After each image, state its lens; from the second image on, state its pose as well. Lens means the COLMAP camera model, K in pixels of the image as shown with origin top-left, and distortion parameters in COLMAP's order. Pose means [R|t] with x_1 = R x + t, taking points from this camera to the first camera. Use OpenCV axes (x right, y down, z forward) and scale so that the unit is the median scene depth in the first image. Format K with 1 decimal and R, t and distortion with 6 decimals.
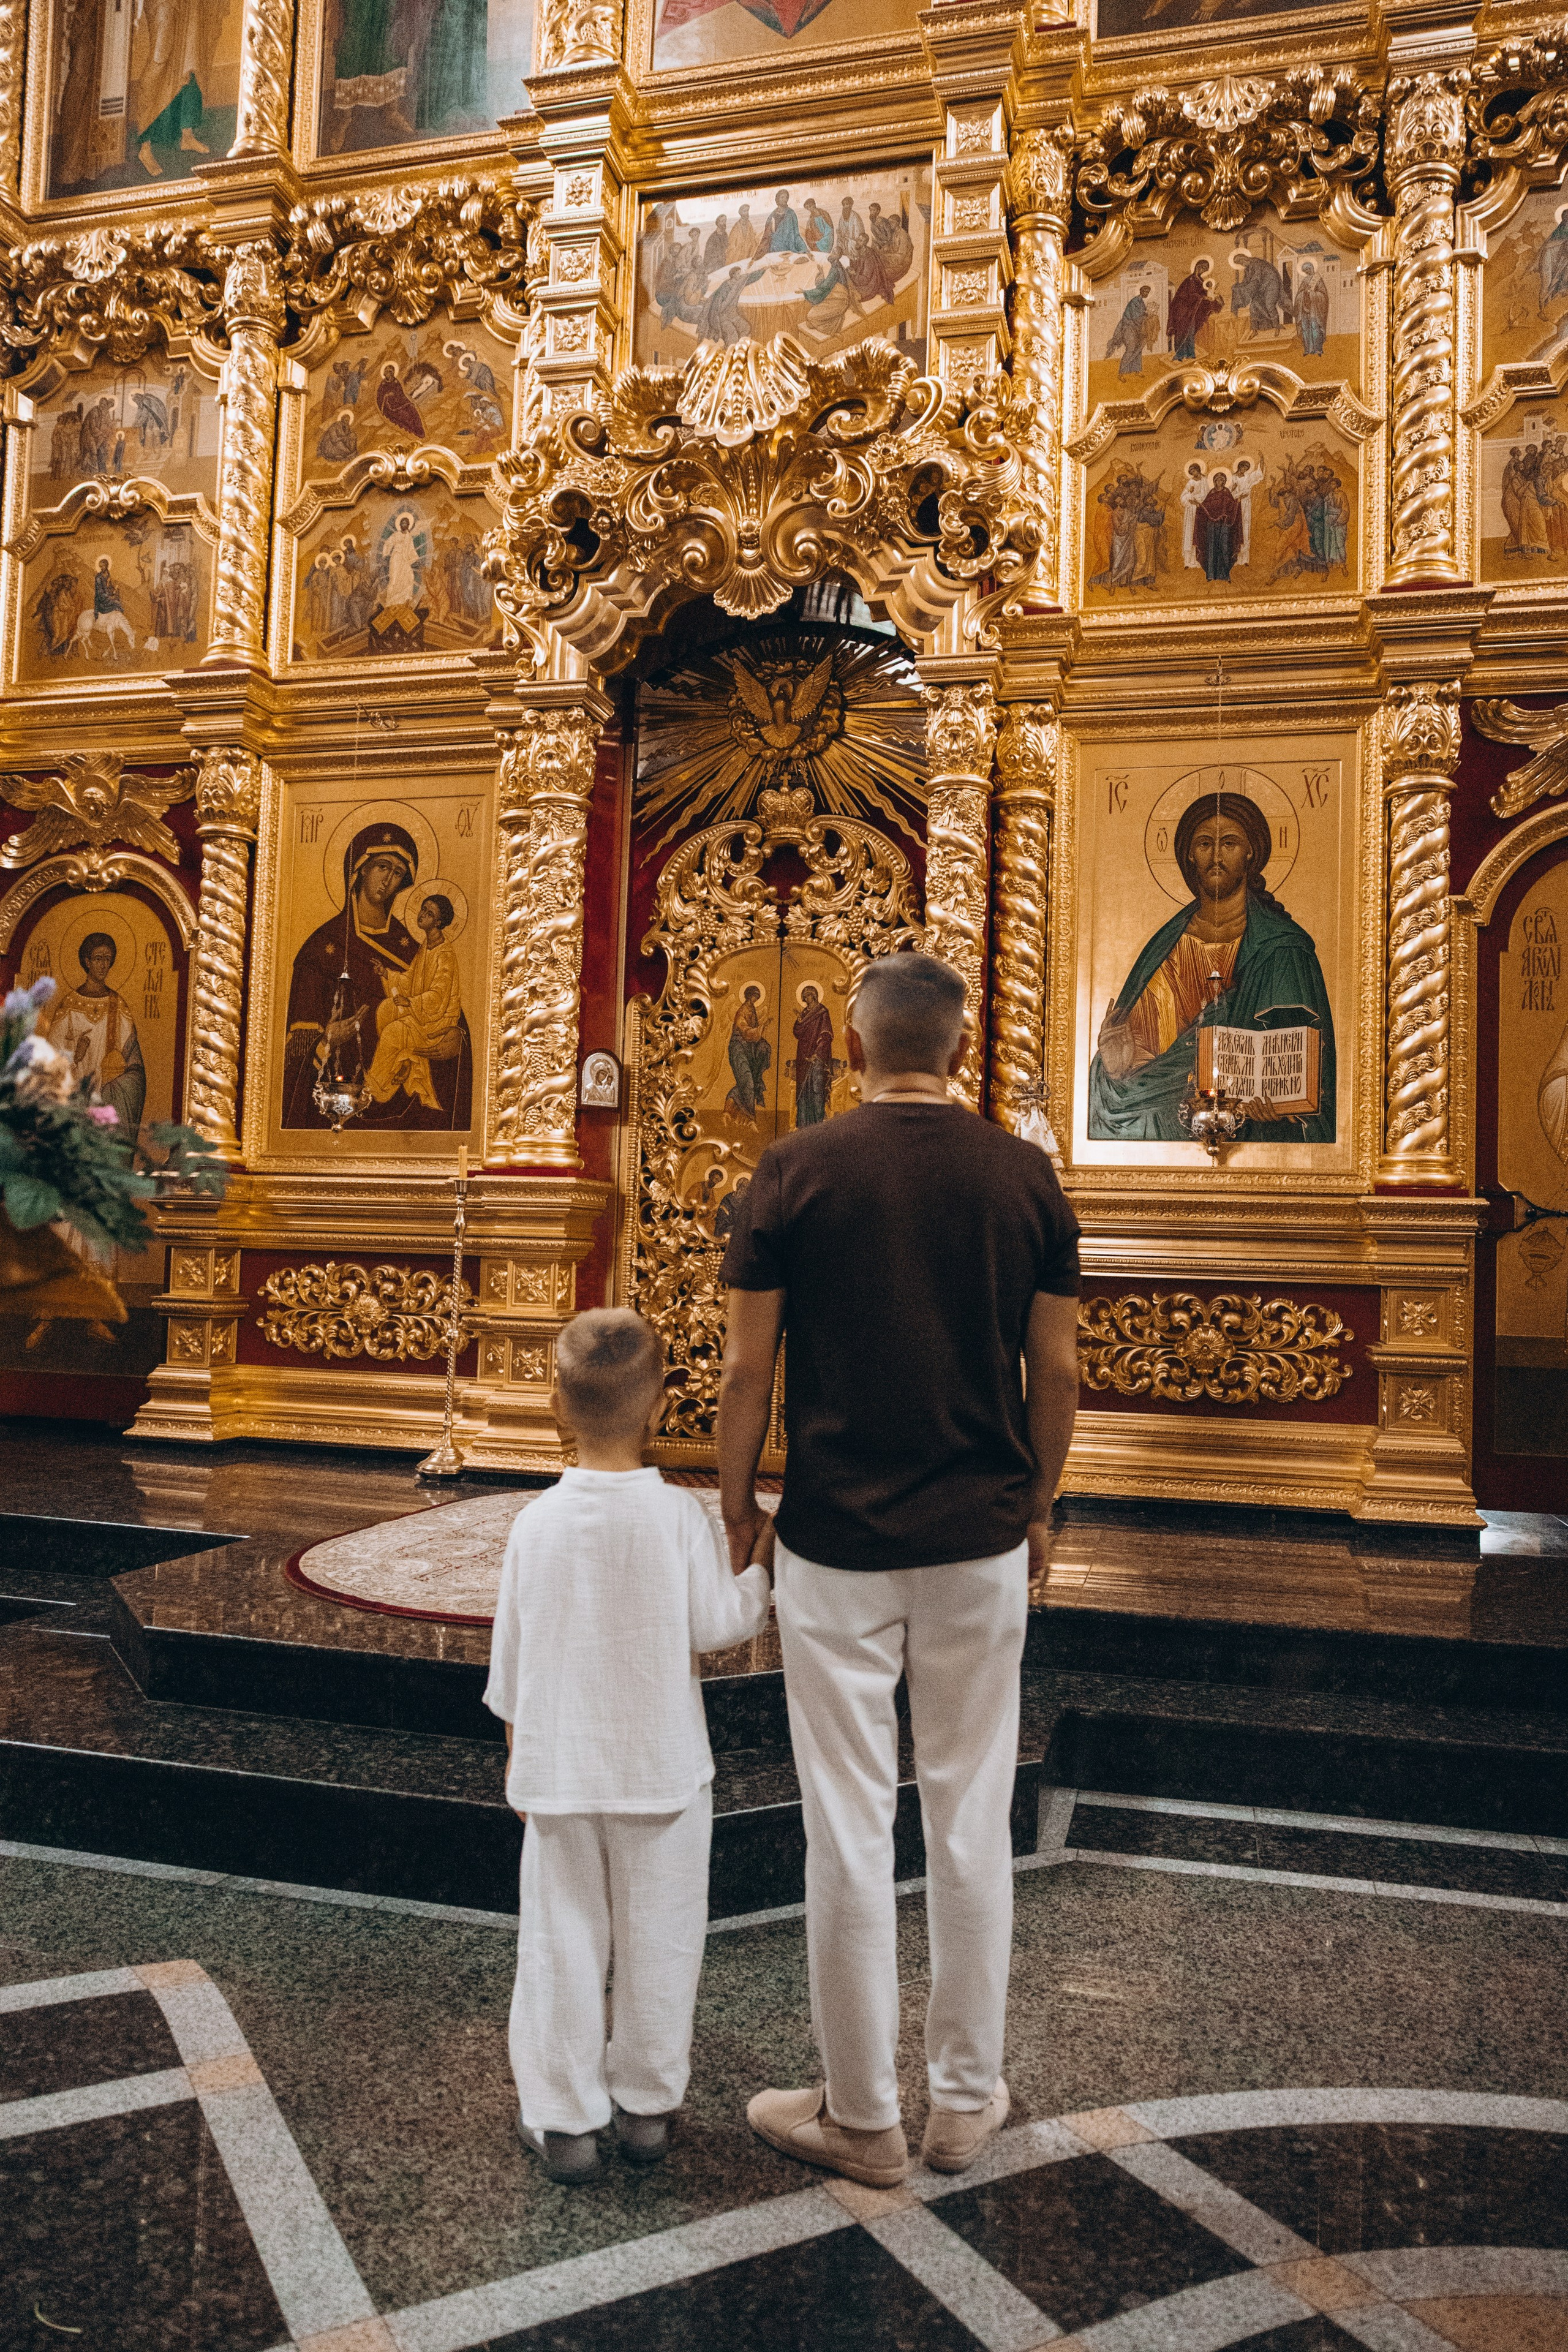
lens RADIAL K [[1623.6, 0, 759.1], [0, 1623.6, 1177.3], [0, 0, 1]] dist [-0.023796, 0.004318]
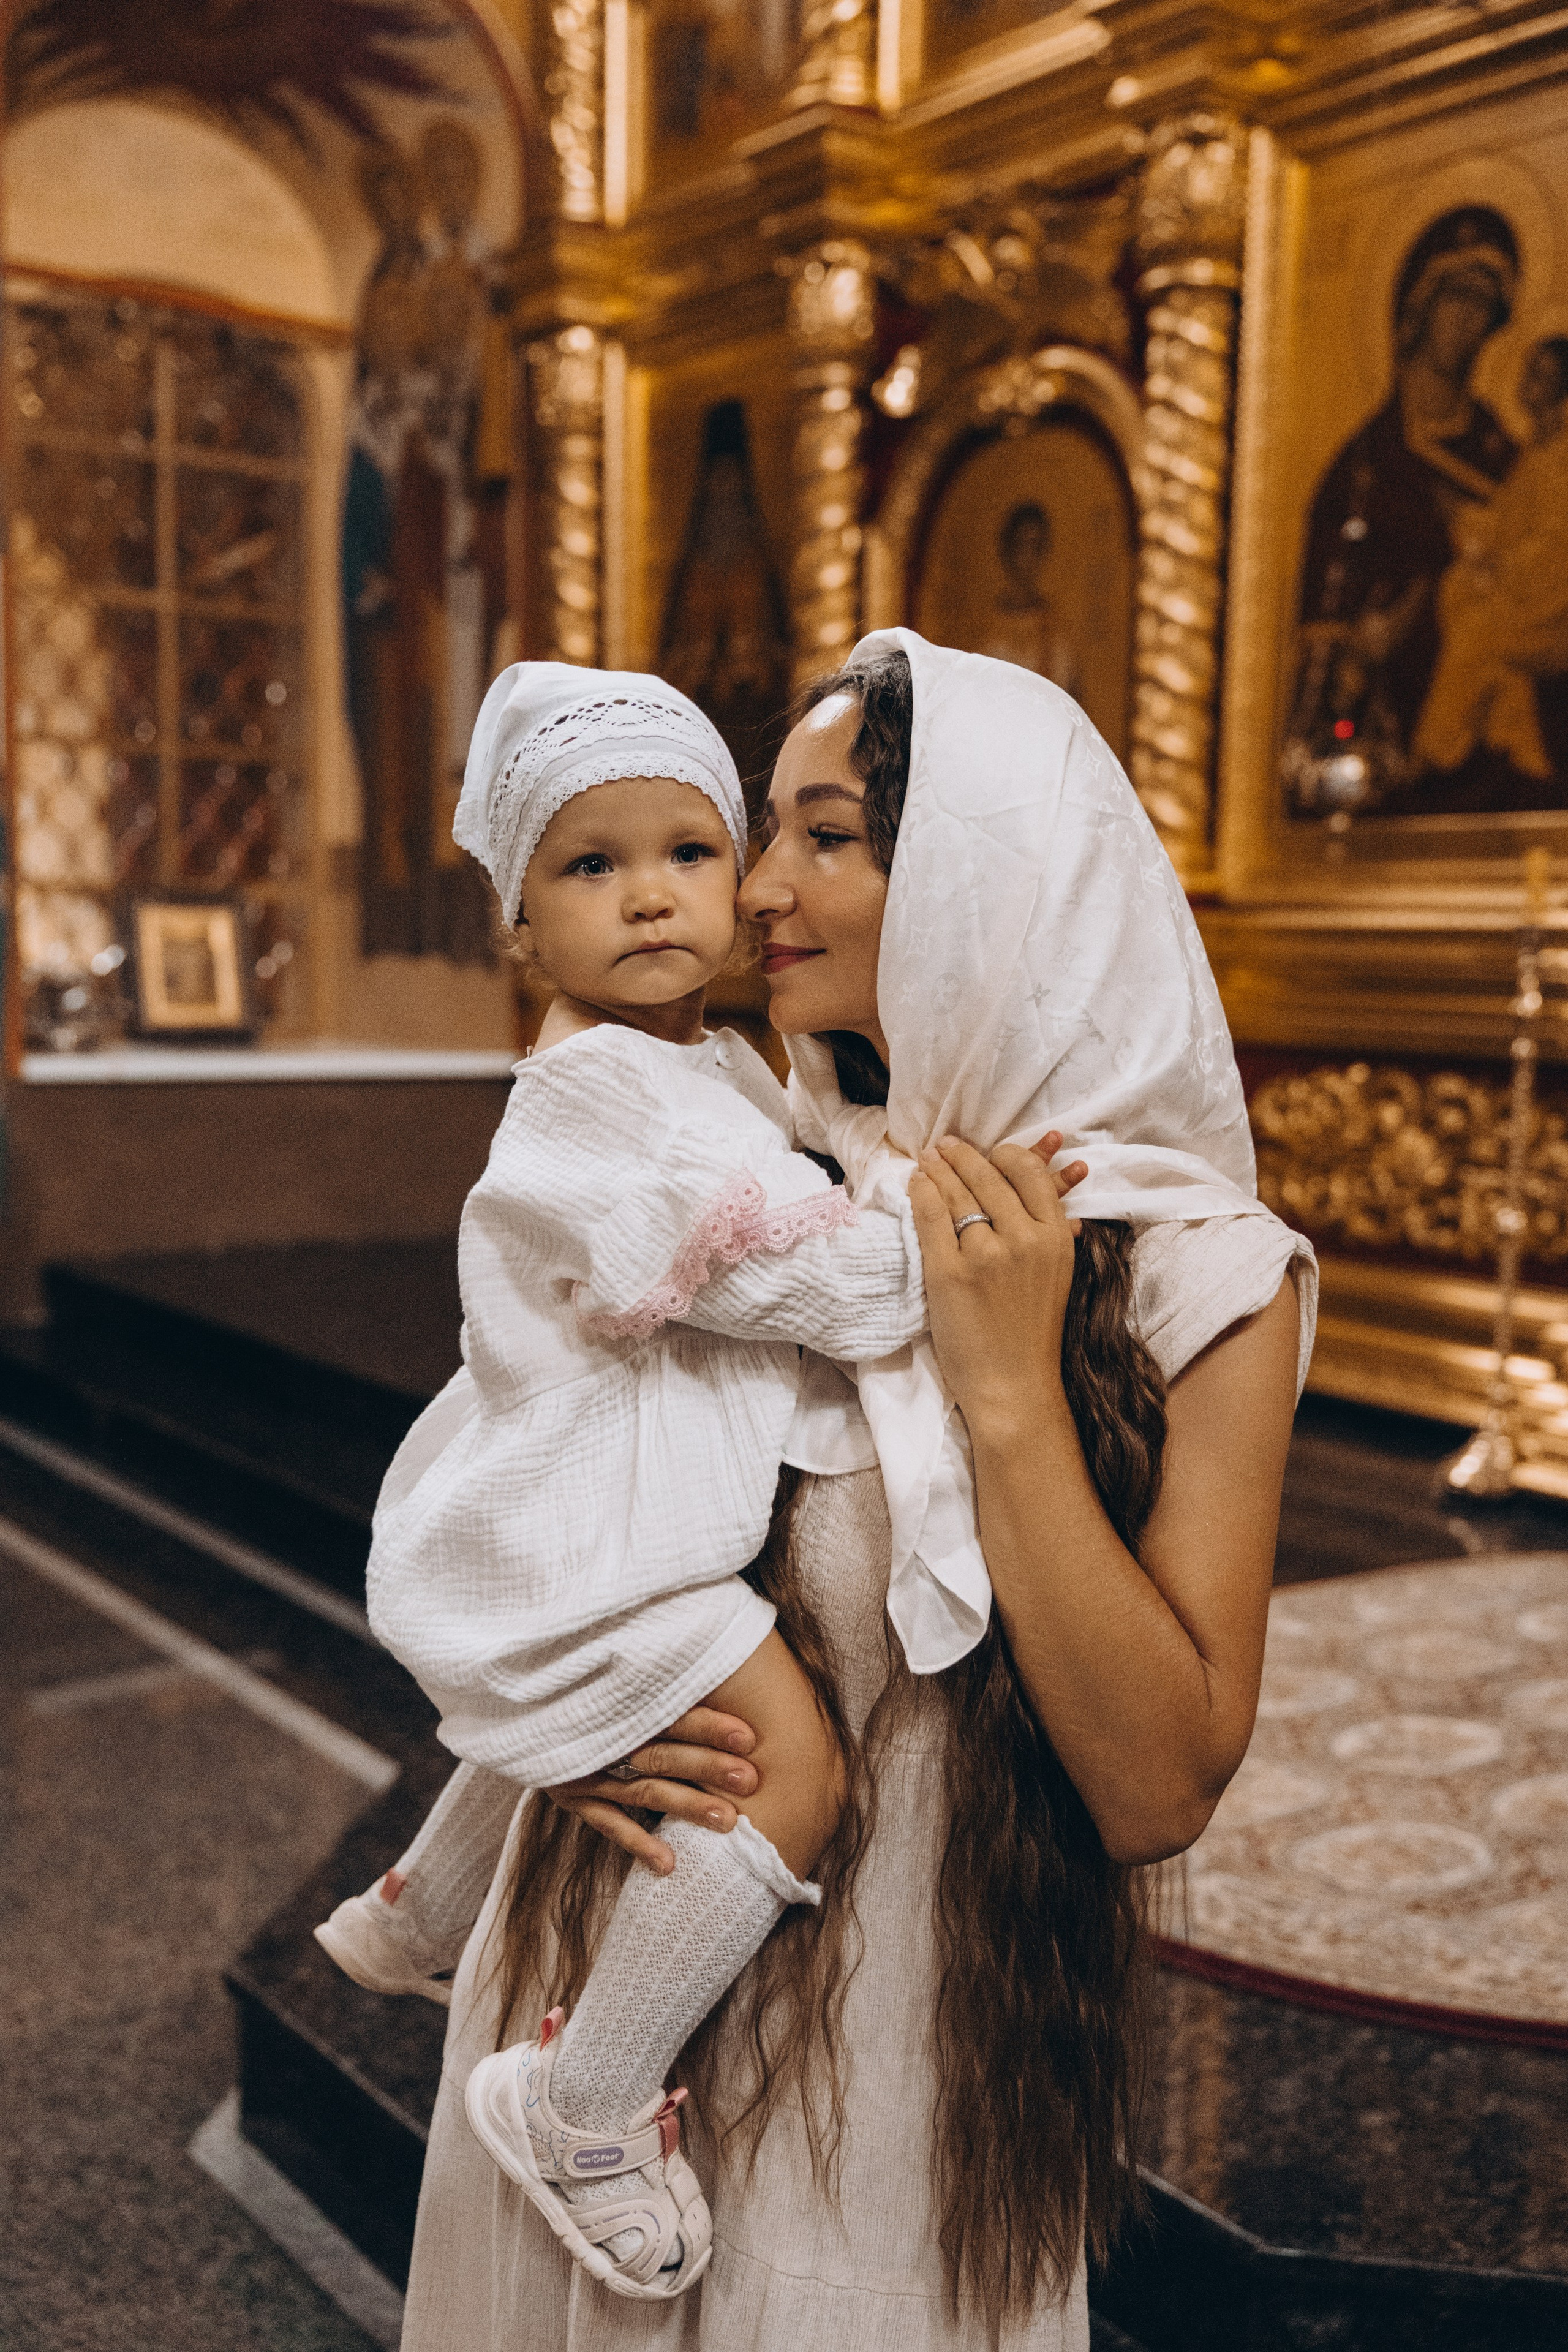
lens RADIAL K [[2435.2, 0, 777.7], [0, 2435.2, 1191.9], [0, 0, 1]] dist [0.158627, -0.261047]
pose [[0.770368, 0.053583, -0.635344, 0.120729], [0.034564, 0.991488, 0.125529, -0.018380], [0.636662, -0.118663, 0.761958, 0.243764]]
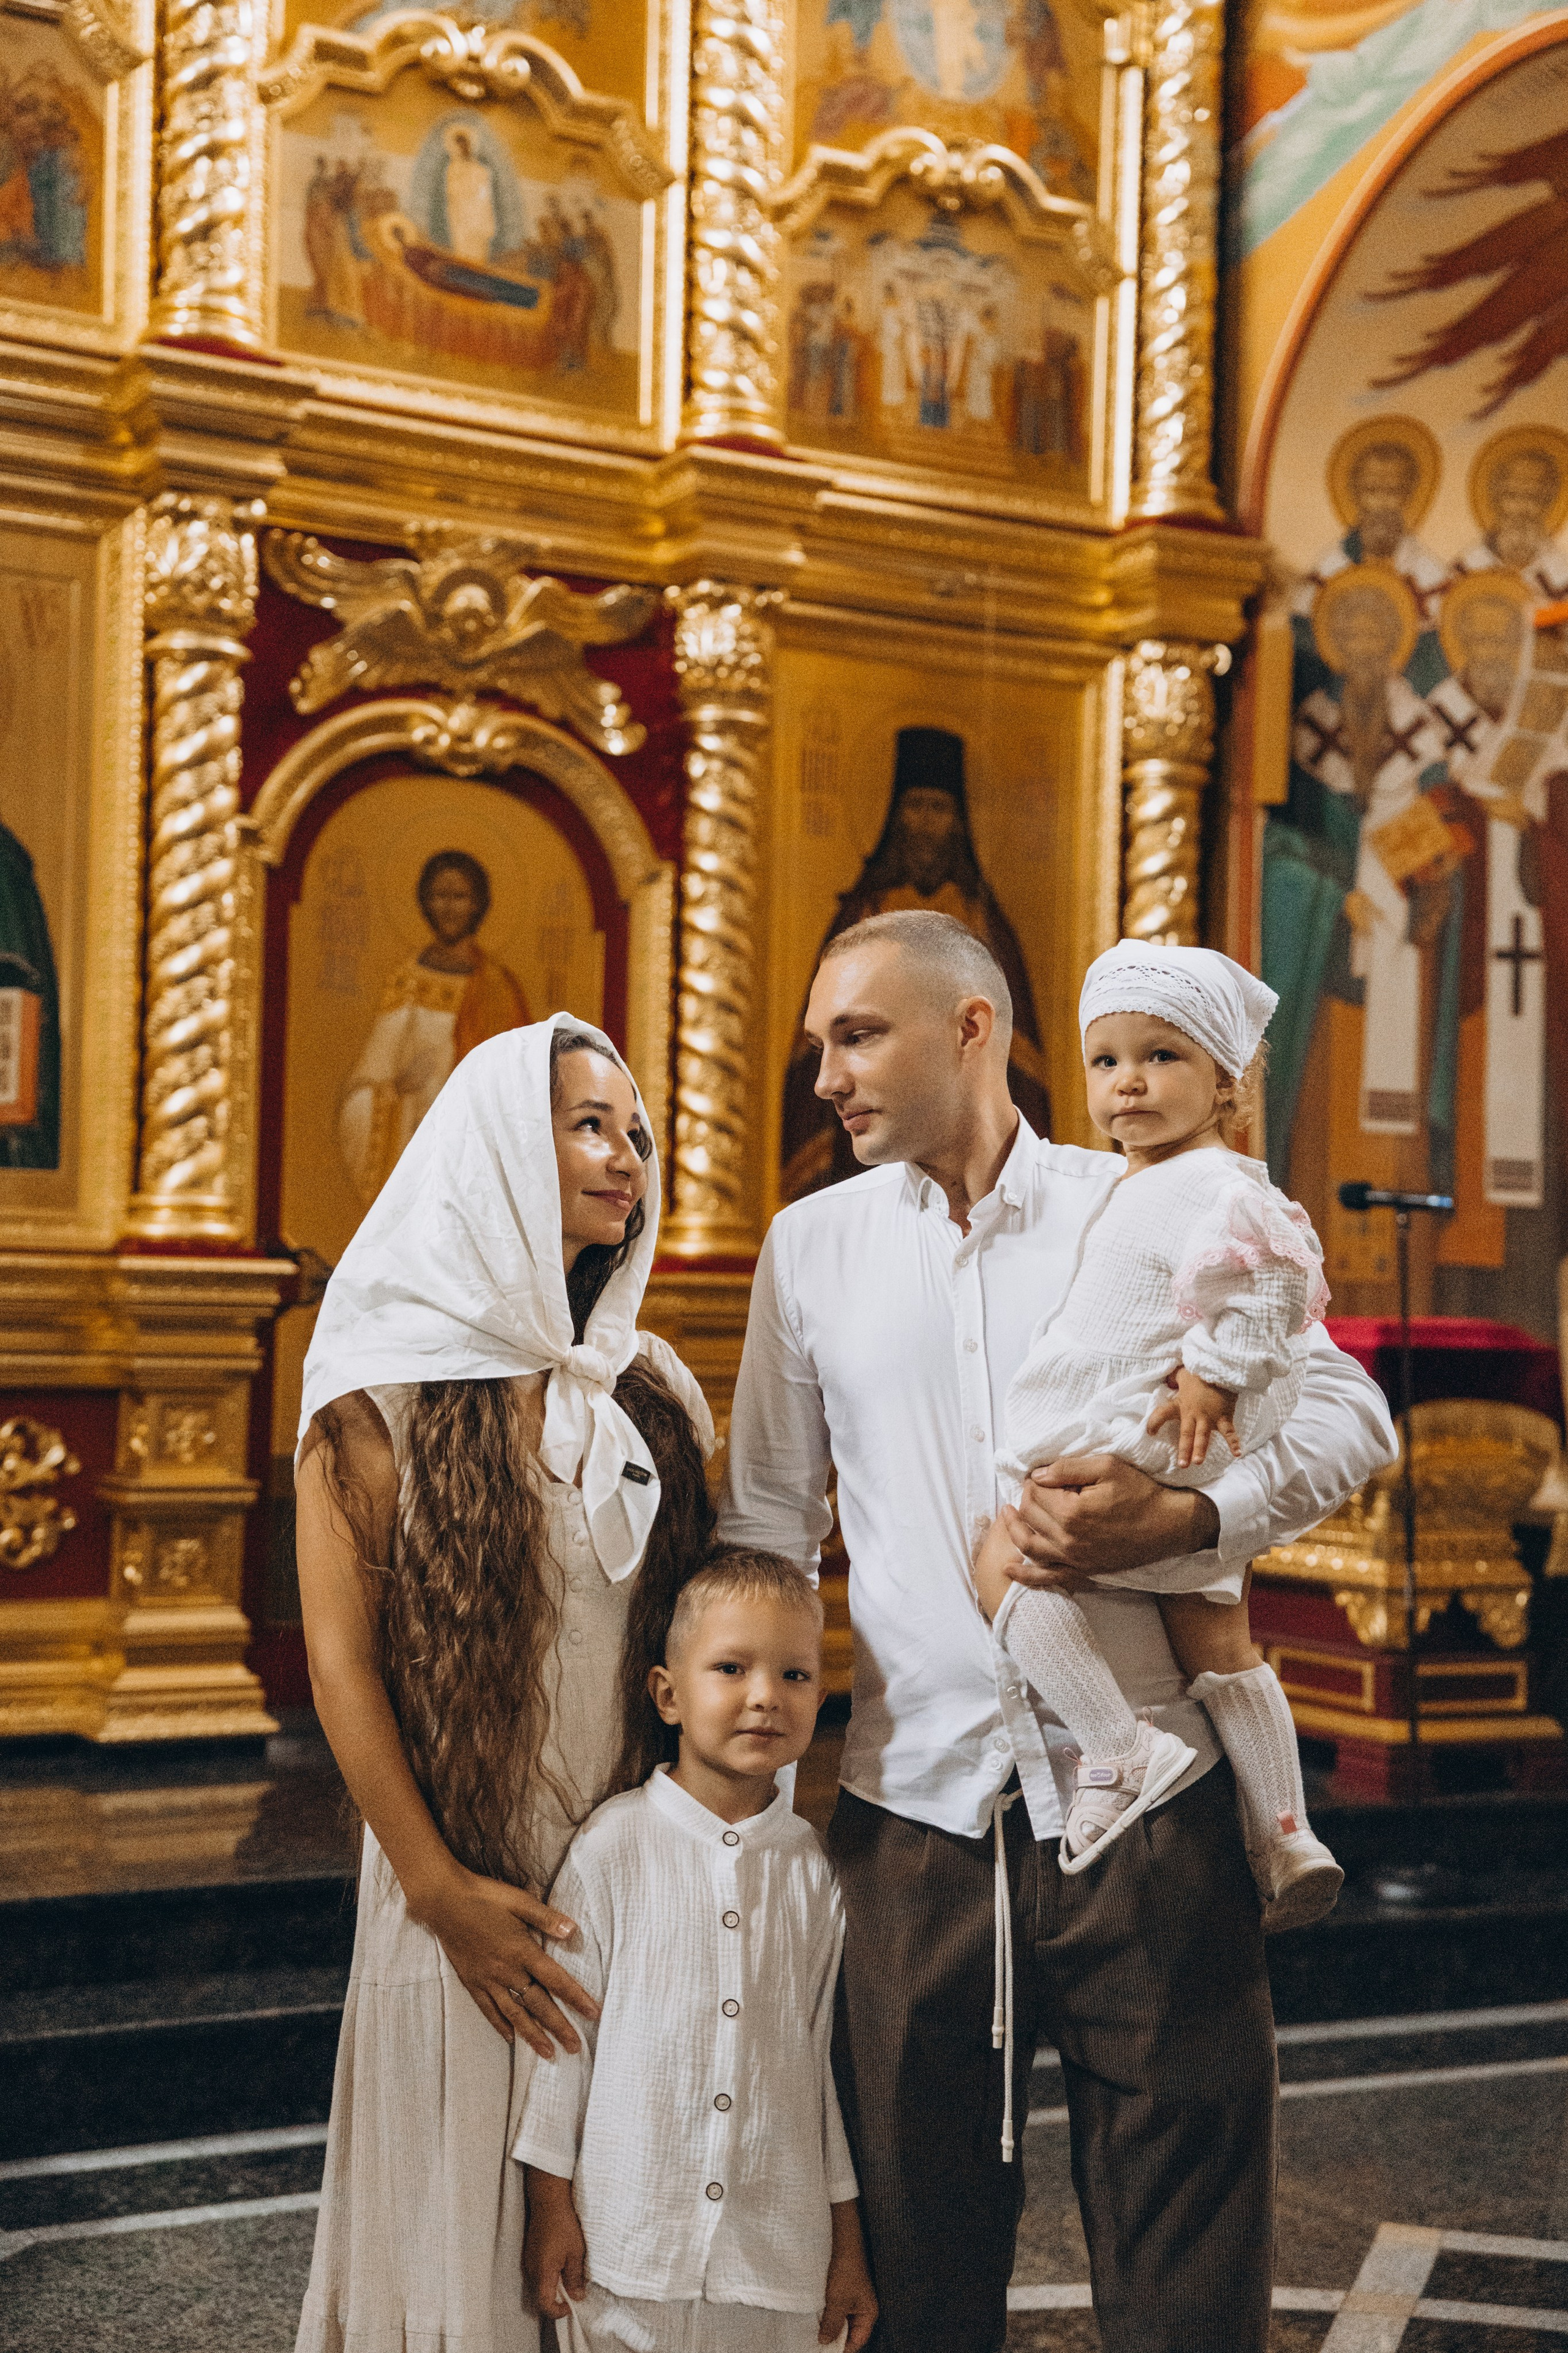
lens RADIAL K [[3256.6, 0, 784.0], [0, 3256.6, 1176.5], [0, 0, 1]] dist [0.381865, -1.033975]
pose [[0.716581, 0.016776, 0.697302, -0.321581], [-0.034154, 0.999355, 0.011055, -0.038583], [-0.696667, -0.031737, 0.716692, -0.144228]]
